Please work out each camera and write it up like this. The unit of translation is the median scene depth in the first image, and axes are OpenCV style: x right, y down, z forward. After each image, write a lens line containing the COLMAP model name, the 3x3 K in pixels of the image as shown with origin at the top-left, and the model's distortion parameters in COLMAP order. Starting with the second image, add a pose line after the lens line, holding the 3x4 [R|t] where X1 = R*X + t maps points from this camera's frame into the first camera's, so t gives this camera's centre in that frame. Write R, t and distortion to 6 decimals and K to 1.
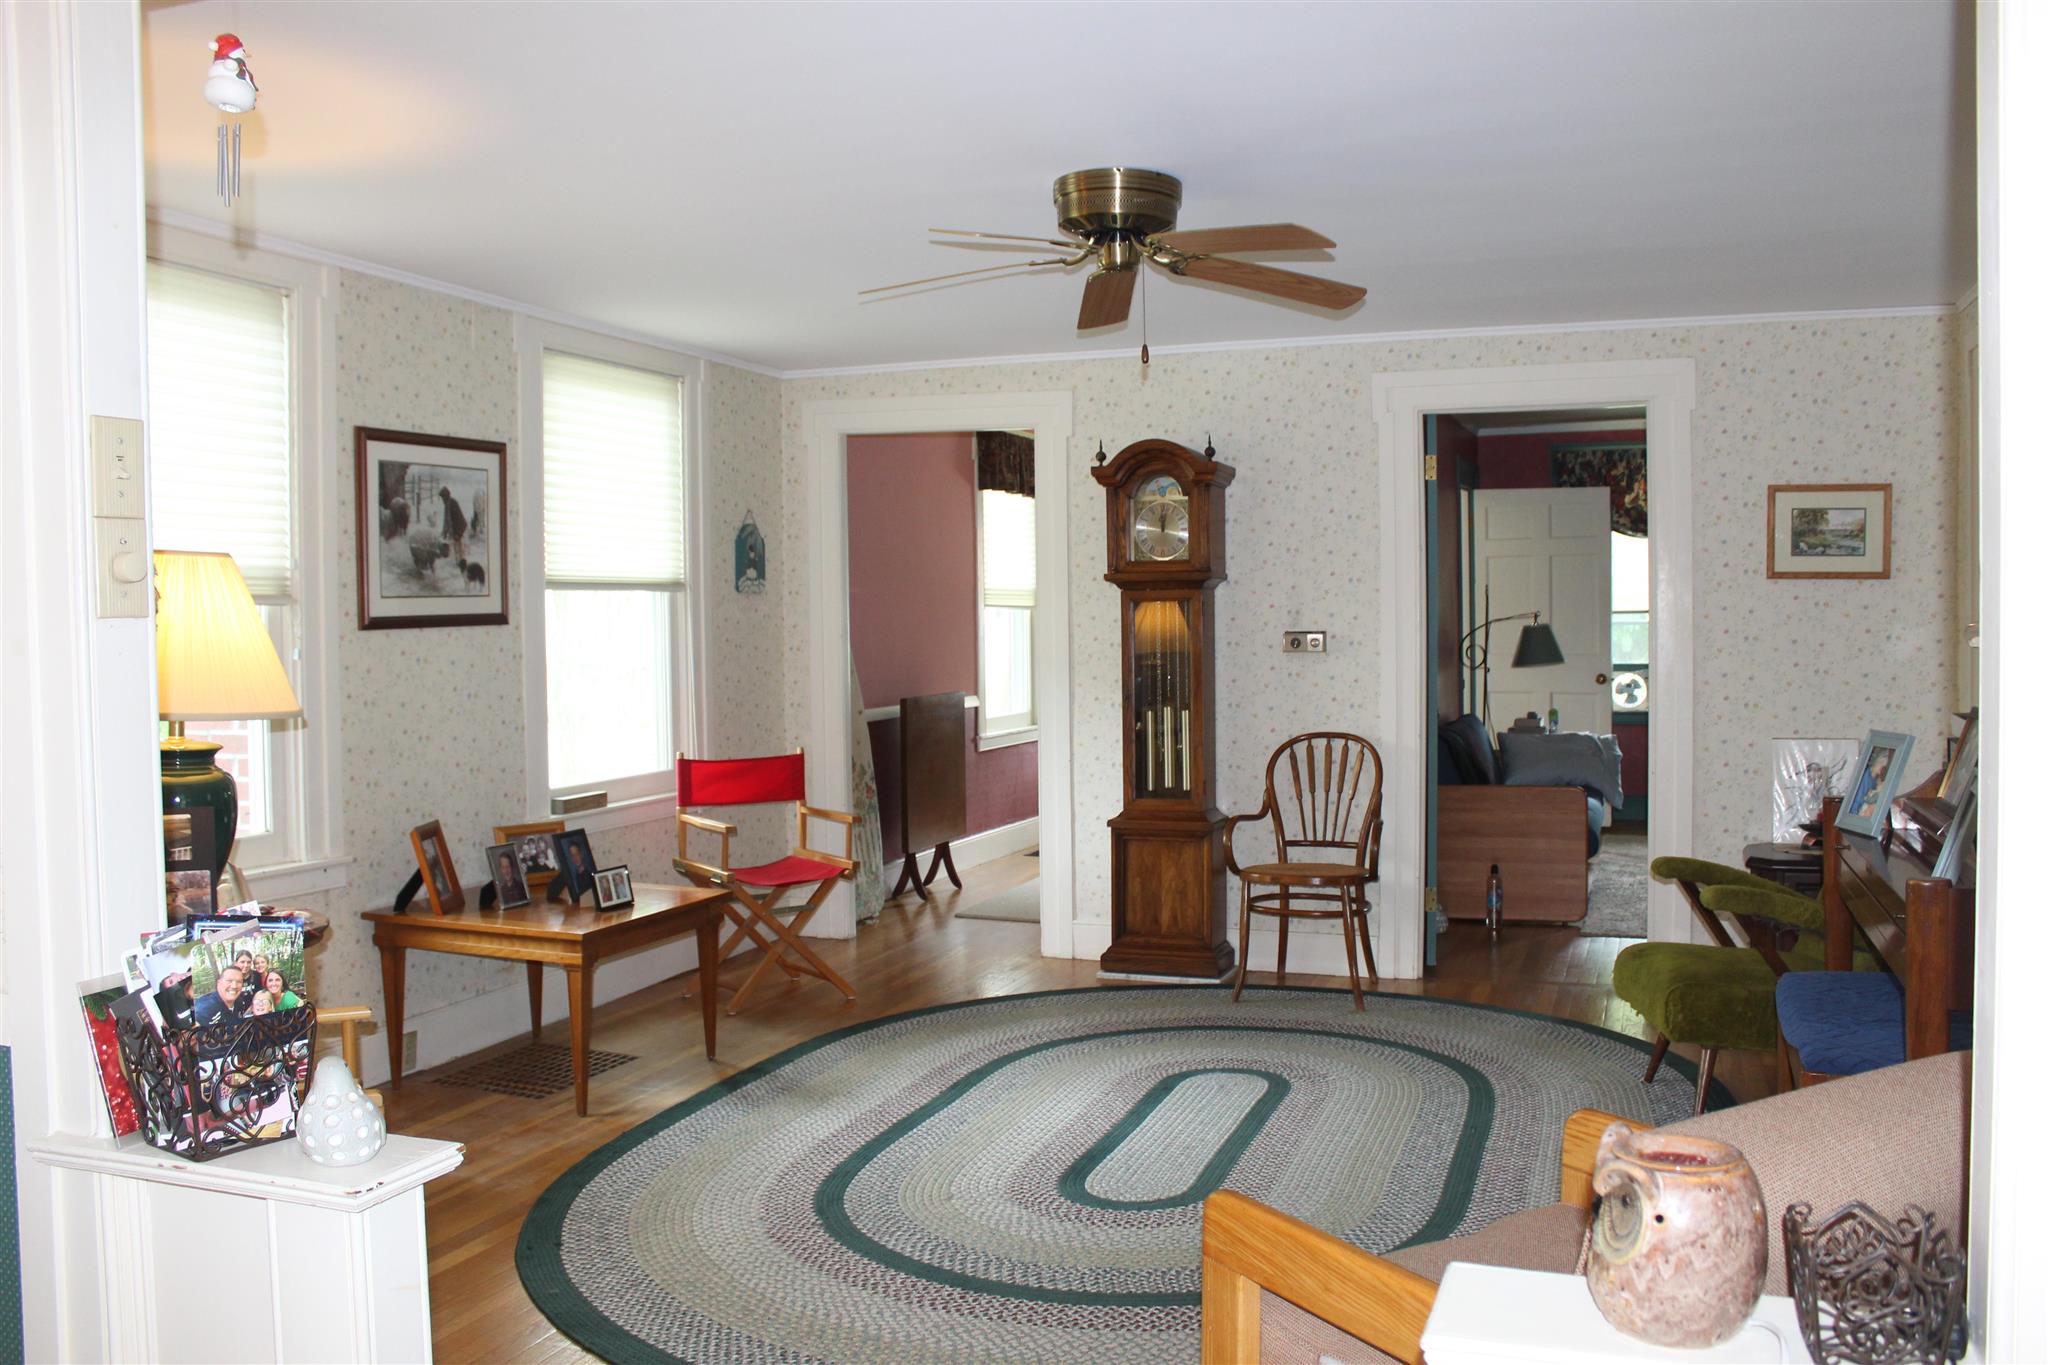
lens RADIAL K [[1780.5, 0, 1025.2], [0, 1780.5, 672.0], [0, 0, 1]] dist [-0.052411, 0.072959]
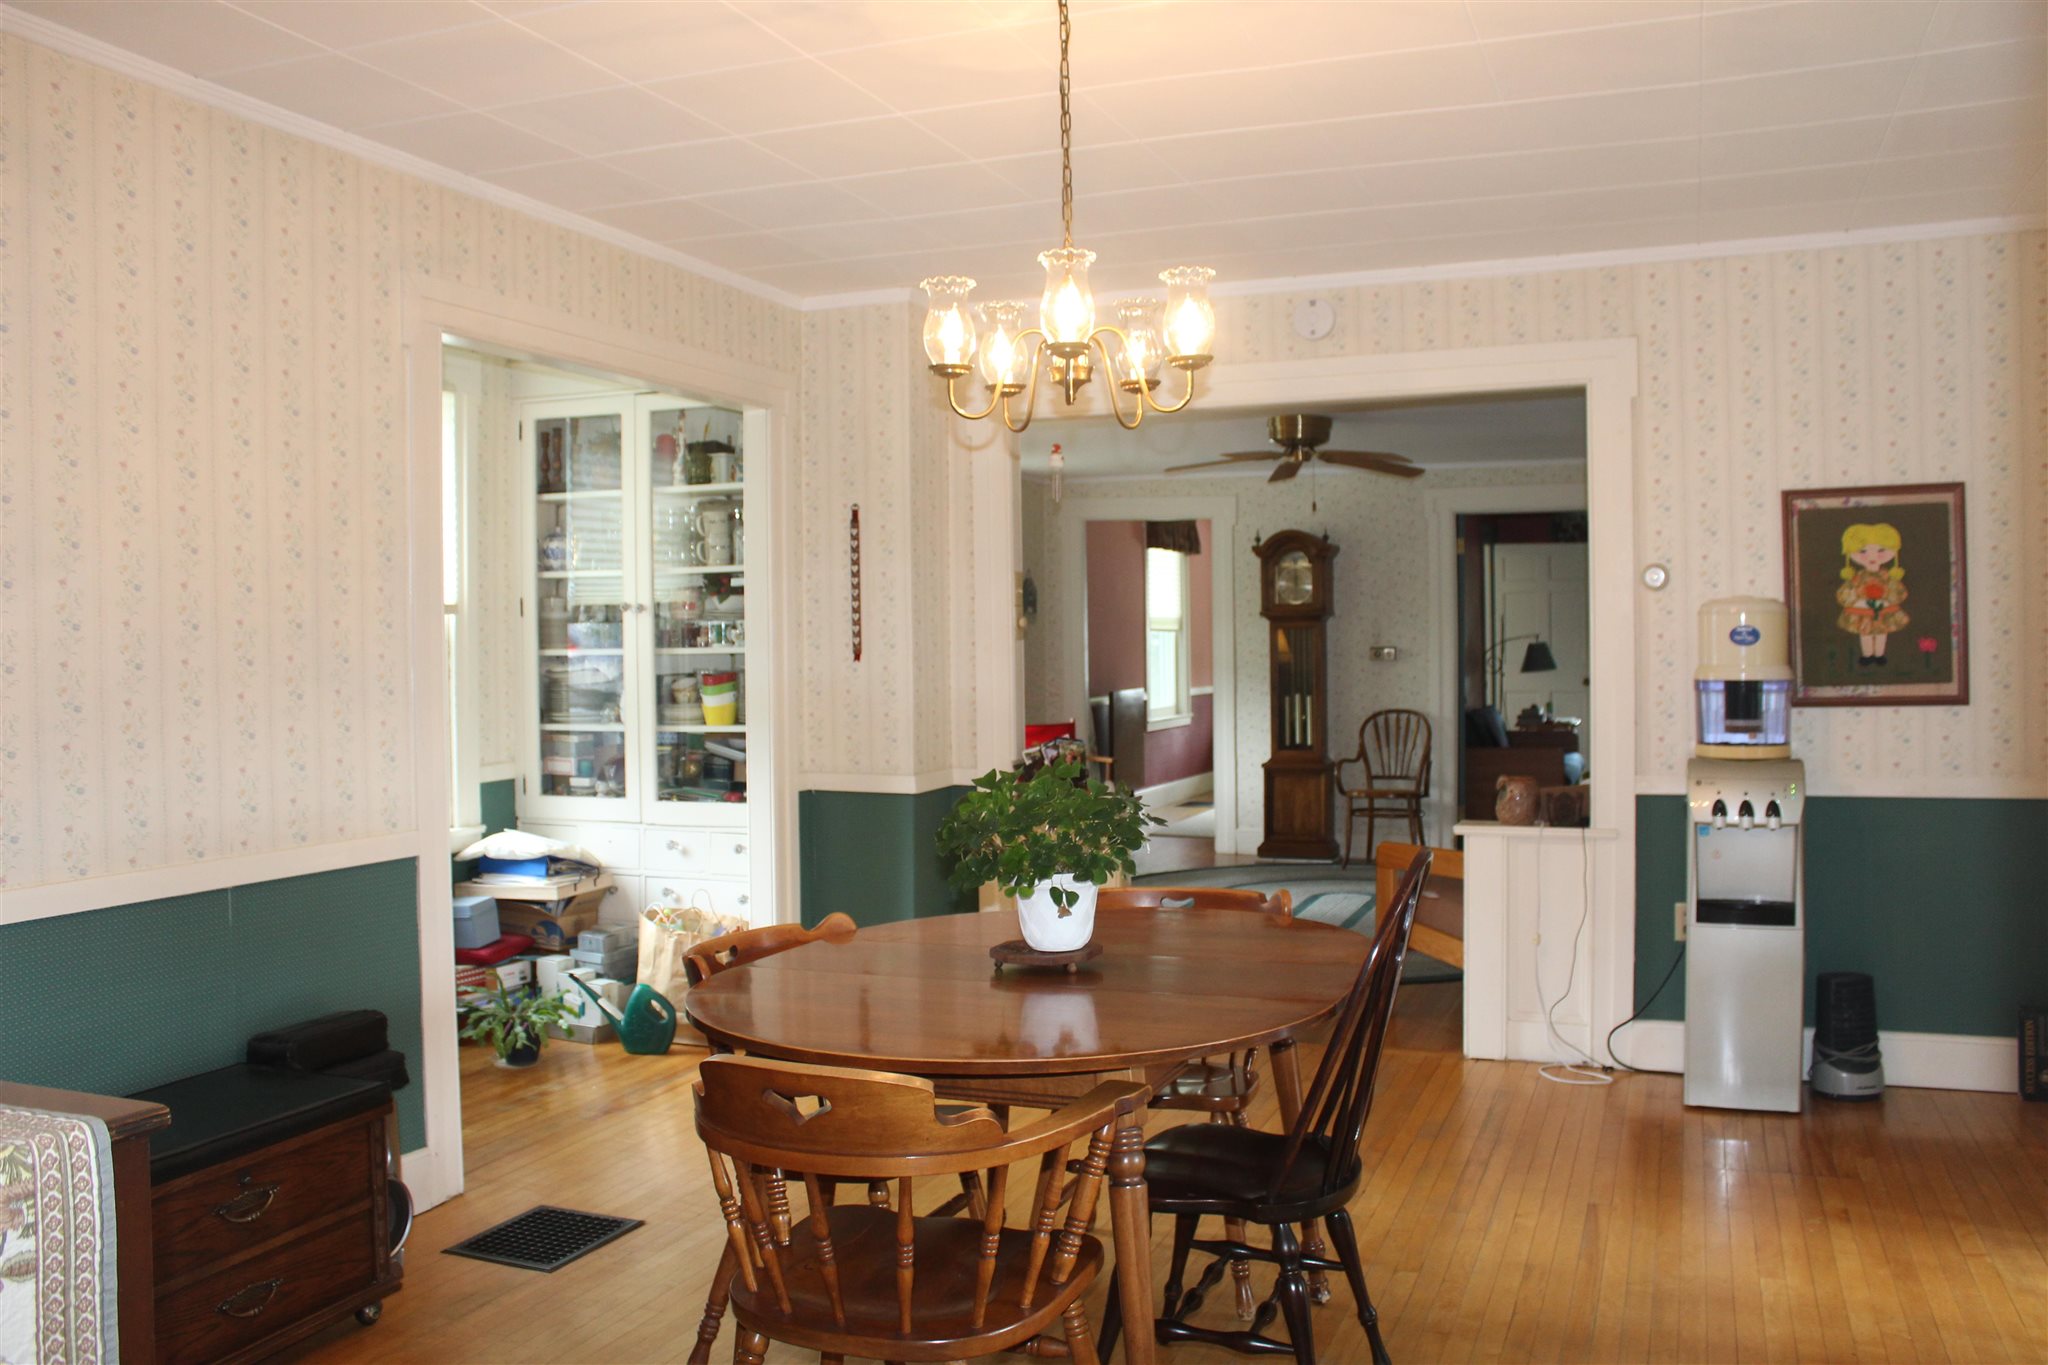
lens RADIAL K [[1780.5, 0, 1047.6], [0, 1780.5, 638.1], [0, 0, 1]] dist [-0.052411, 0.072959]
pose [[0.999960, 0.001196, -0.008832, -0.155019], [-0.001451, 0.999579, -0.028962, 0.019066], [0.008794, 0.028974, 0.999541, -0.719056]]
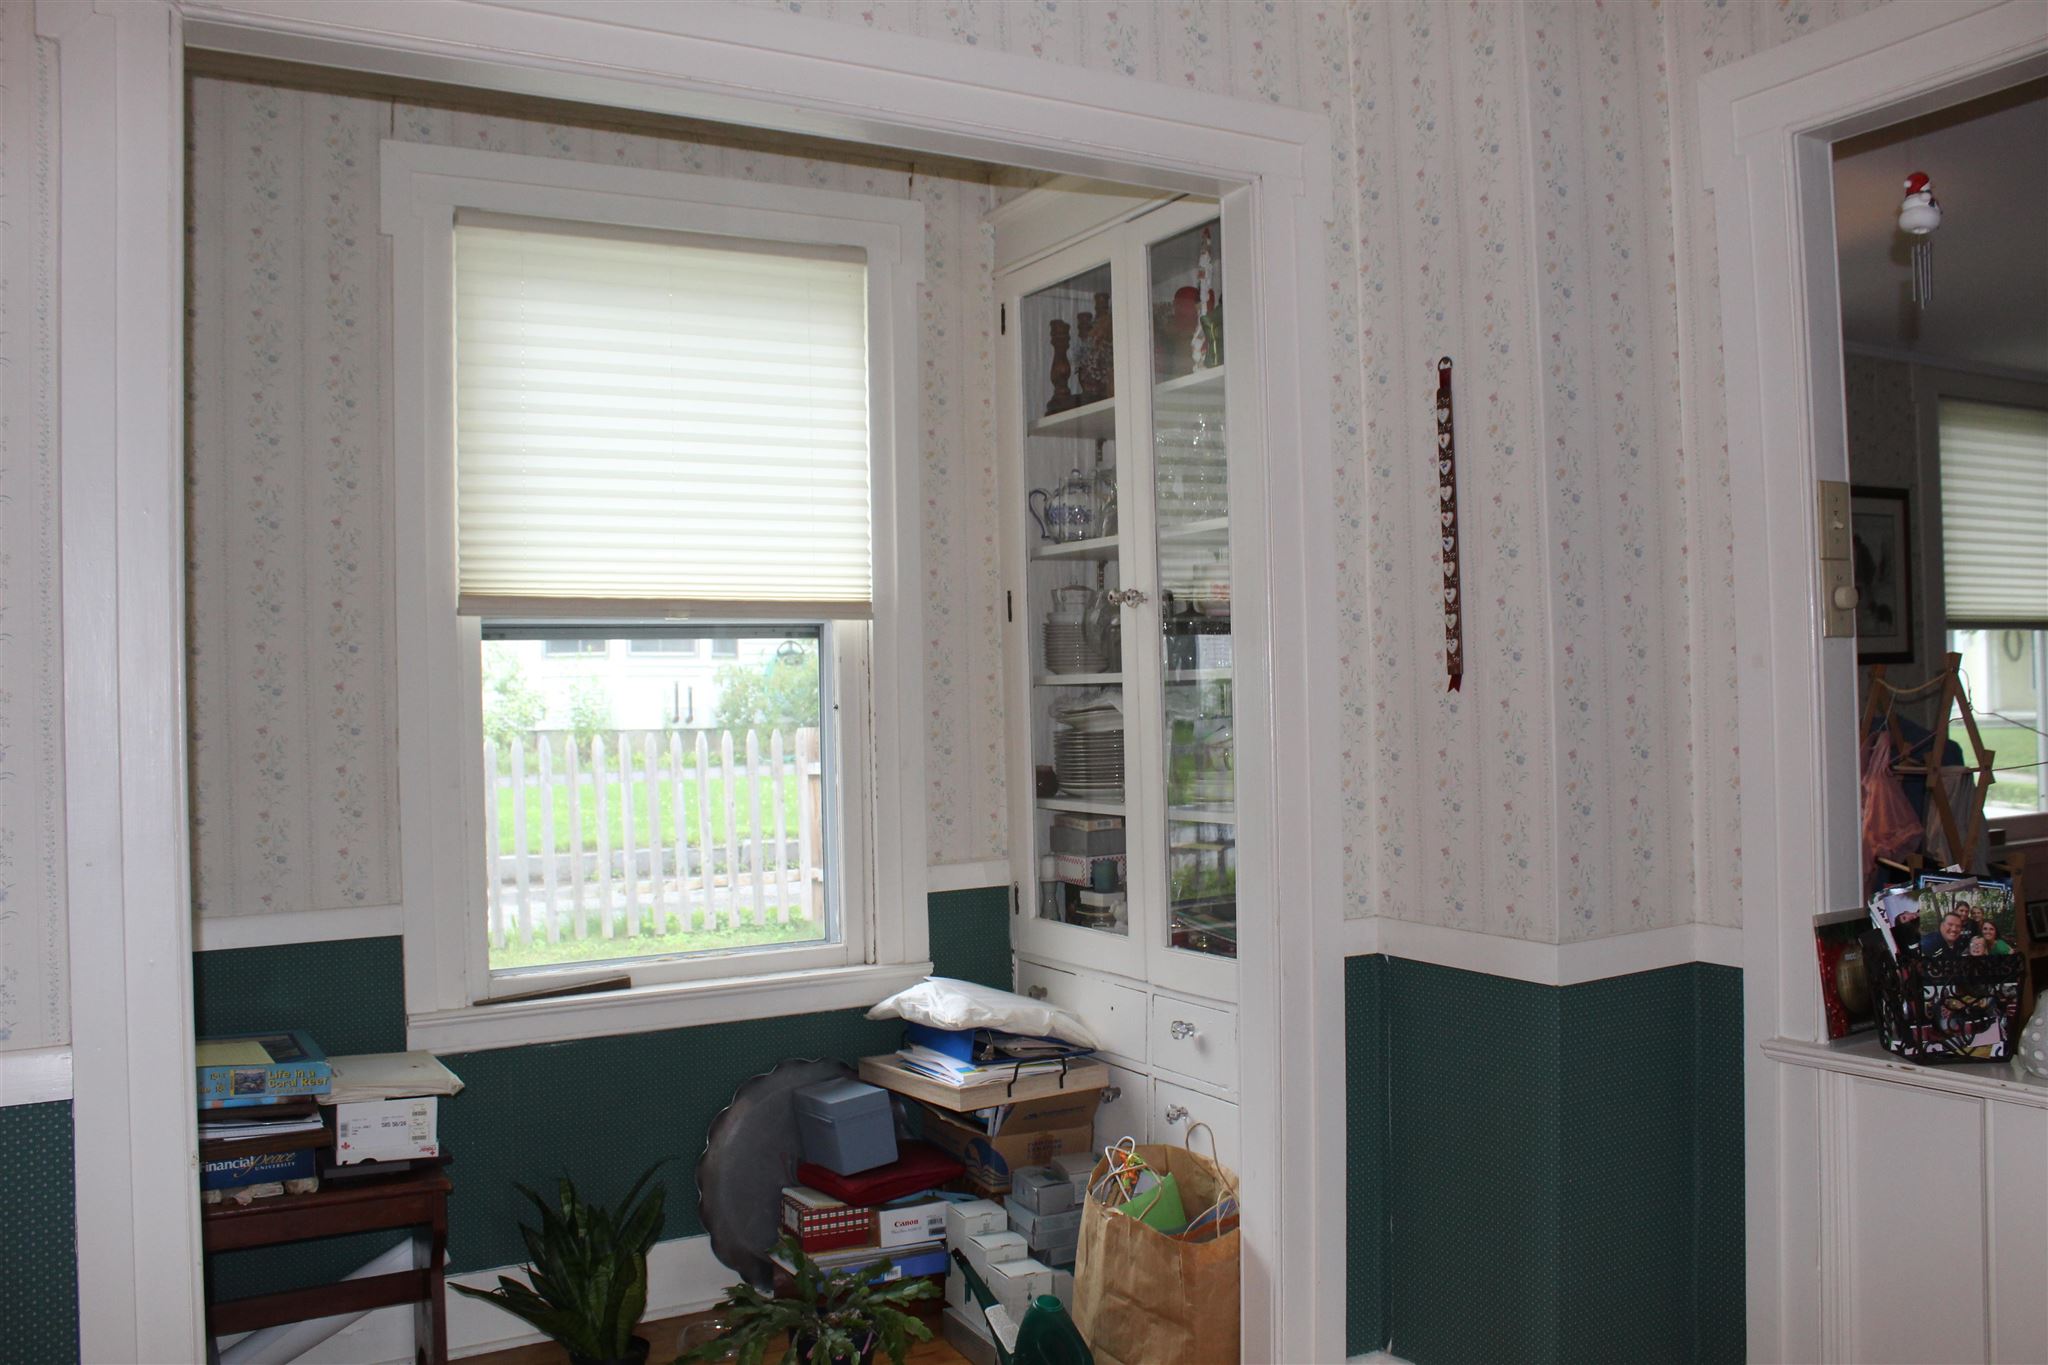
lens RADIAL K [[1780.5, 0, 1030.5], [0, 1780.5, 678.2], [0, 0, 1]] dist [-0.052411, 0.072959]
pose [[0.792792, -0.010350, -0.609405, -0.069873], [-0.007227, 0.999626, -0.026379, 0.013108], [0.609450, 0.025317, 0.792420, -0.135493]]
